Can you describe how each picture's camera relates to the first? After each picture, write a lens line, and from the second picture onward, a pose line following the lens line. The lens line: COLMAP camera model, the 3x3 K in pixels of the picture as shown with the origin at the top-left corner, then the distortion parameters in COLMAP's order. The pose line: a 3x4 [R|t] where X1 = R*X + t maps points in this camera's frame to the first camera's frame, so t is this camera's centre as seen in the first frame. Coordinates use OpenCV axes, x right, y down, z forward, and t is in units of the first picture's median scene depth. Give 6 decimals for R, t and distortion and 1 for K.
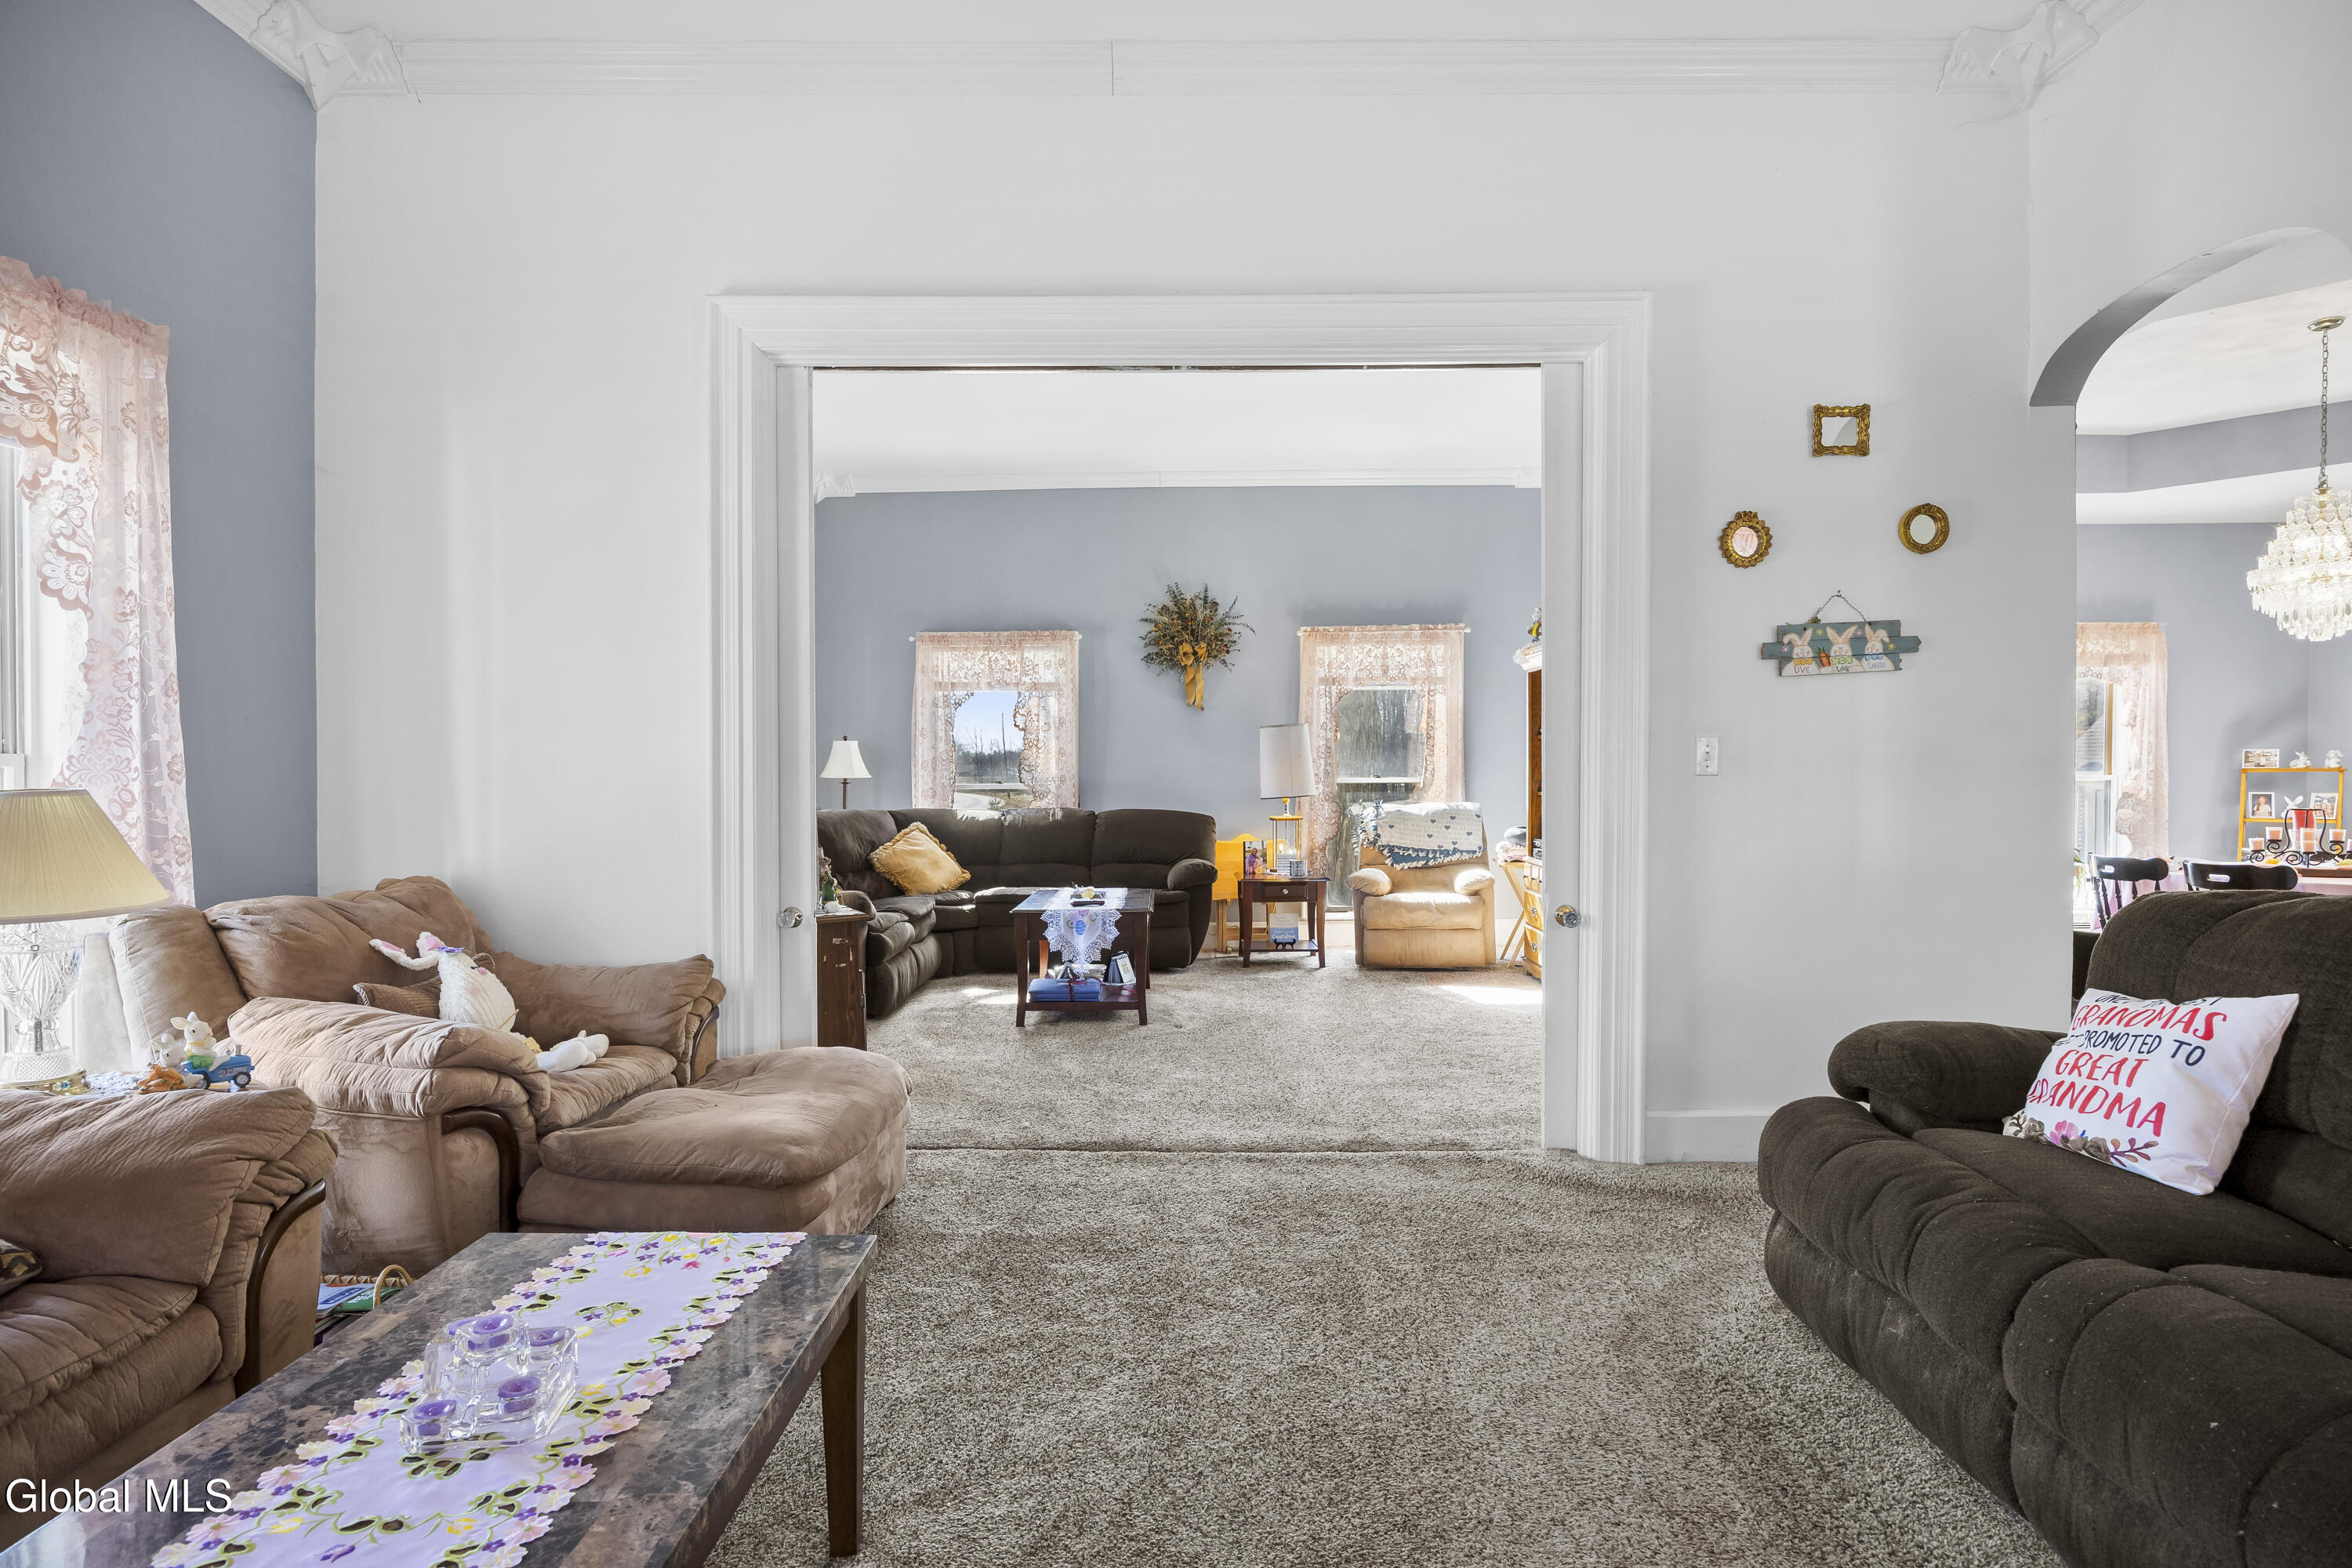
lens RADIAL K [[1226.8, 0, 1175.1], [0, 1226.8, 799.2], [0, 0, 1]] dist [-0.010673, -0.000168]
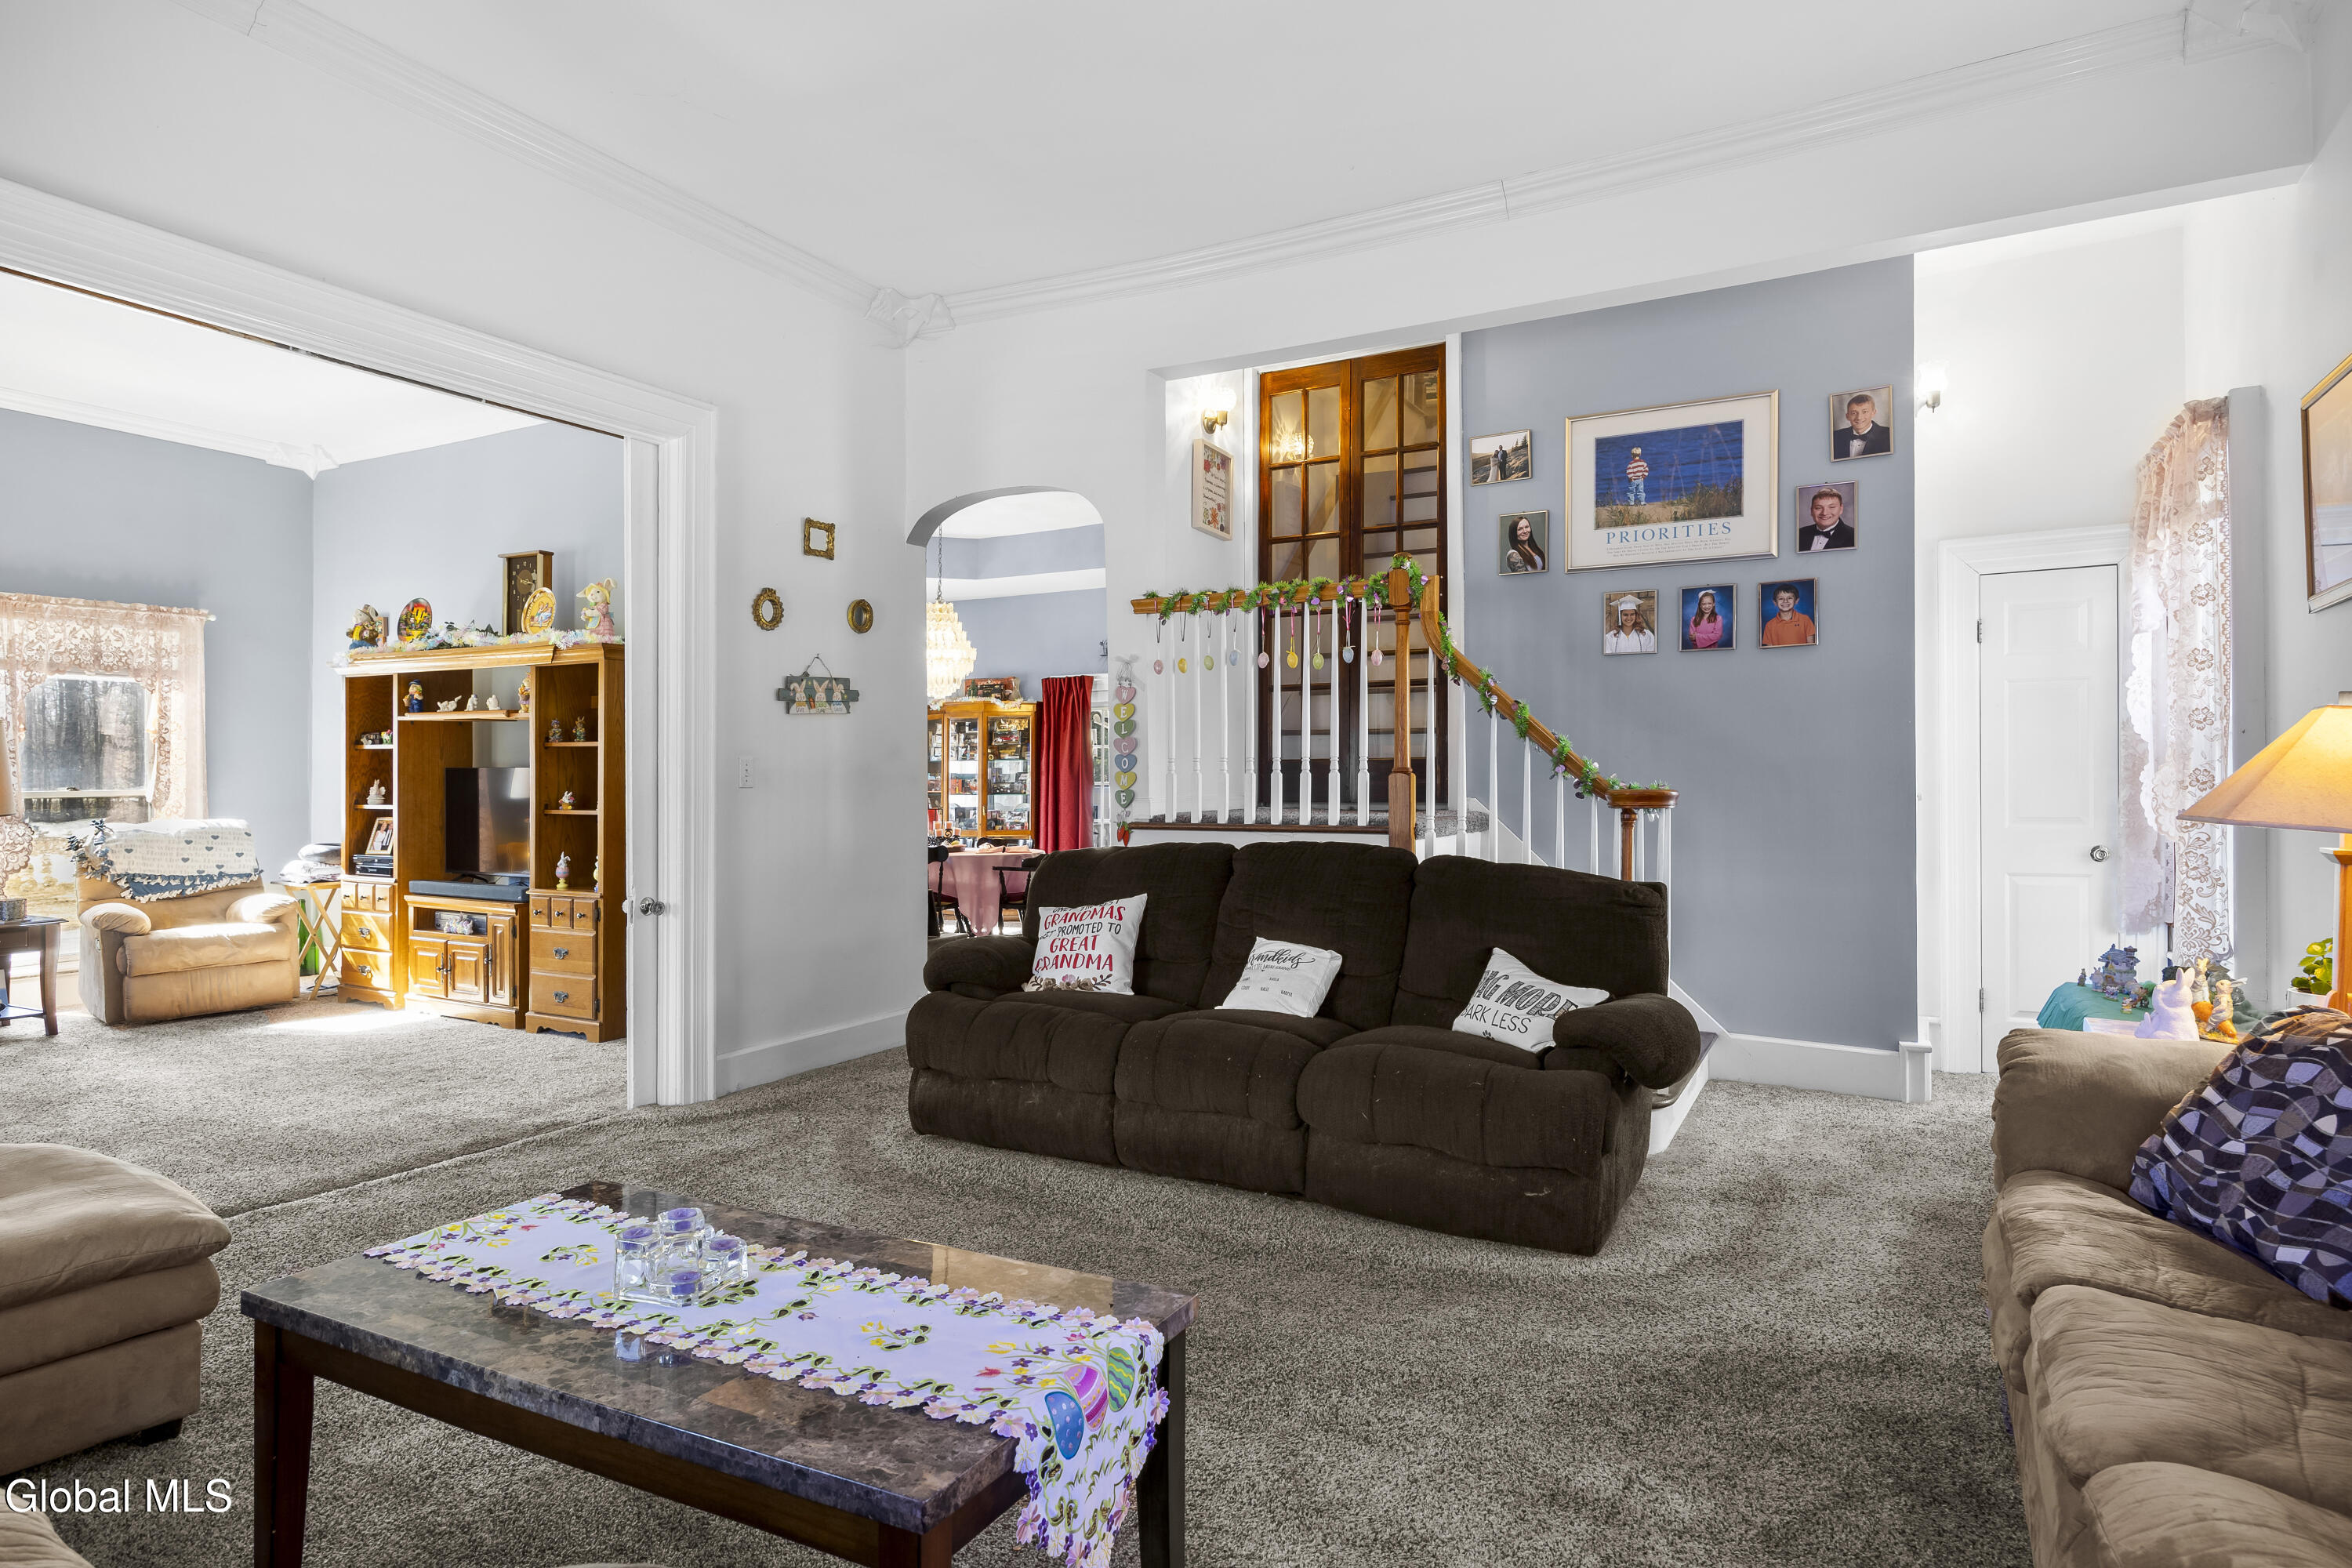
lens RADIAL K [[1335.7, 0, 1178.1], [0, 1335.7, 778.6], [0, 0, 1]] dist [-0.001944, -0.001065]
pose [[0.457552, 0.003587, 0.889176, -0.614151], [0.018310, 0.999742, -0.013455, -0.001747], [-0.888994, 0.022437, 0.457368, -0.050880]]
